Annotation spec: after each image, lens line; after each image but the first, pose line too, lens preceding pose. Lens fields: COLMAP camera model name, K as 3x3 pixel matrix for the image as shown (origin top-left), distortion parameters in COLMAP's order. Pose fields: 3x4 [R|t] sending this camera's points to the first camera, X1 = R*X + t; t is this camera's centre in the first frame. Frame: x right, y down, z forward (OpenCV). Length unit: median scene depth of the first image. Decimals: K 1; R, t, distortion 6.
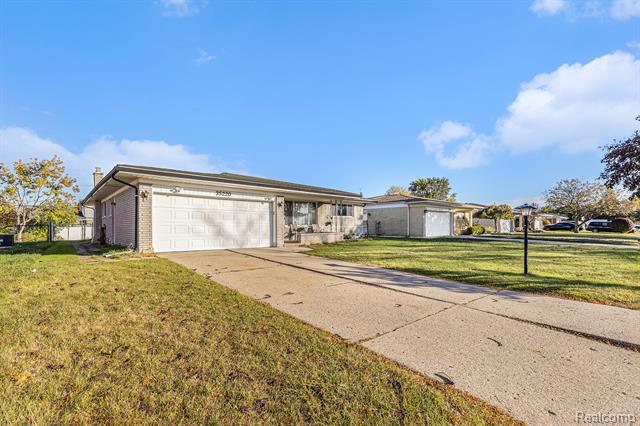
lens RADIAL K [[291.0, 0, 322.9], [0, 291.0, 214.9], [0, 0, 1]] dist [-0.002189, 0.000029]
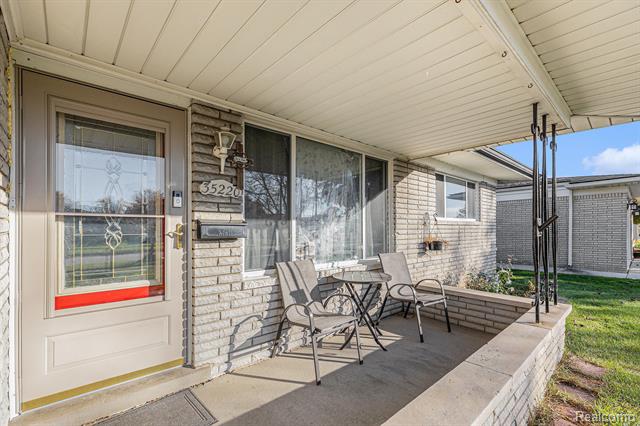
lens RADIAL K [[291.0, 0, 322.9], [0, 291.0, 214.9], [0, 0, 1]] dist [-0.002189, 0.000029]
pose [[0.999867, 0.001537, 0.016246, -0.084080], [-0.001390, 0.999958, -0.009070, 0.003664], [-0.016260, 0.009046, 0.999827, 0.791883]]
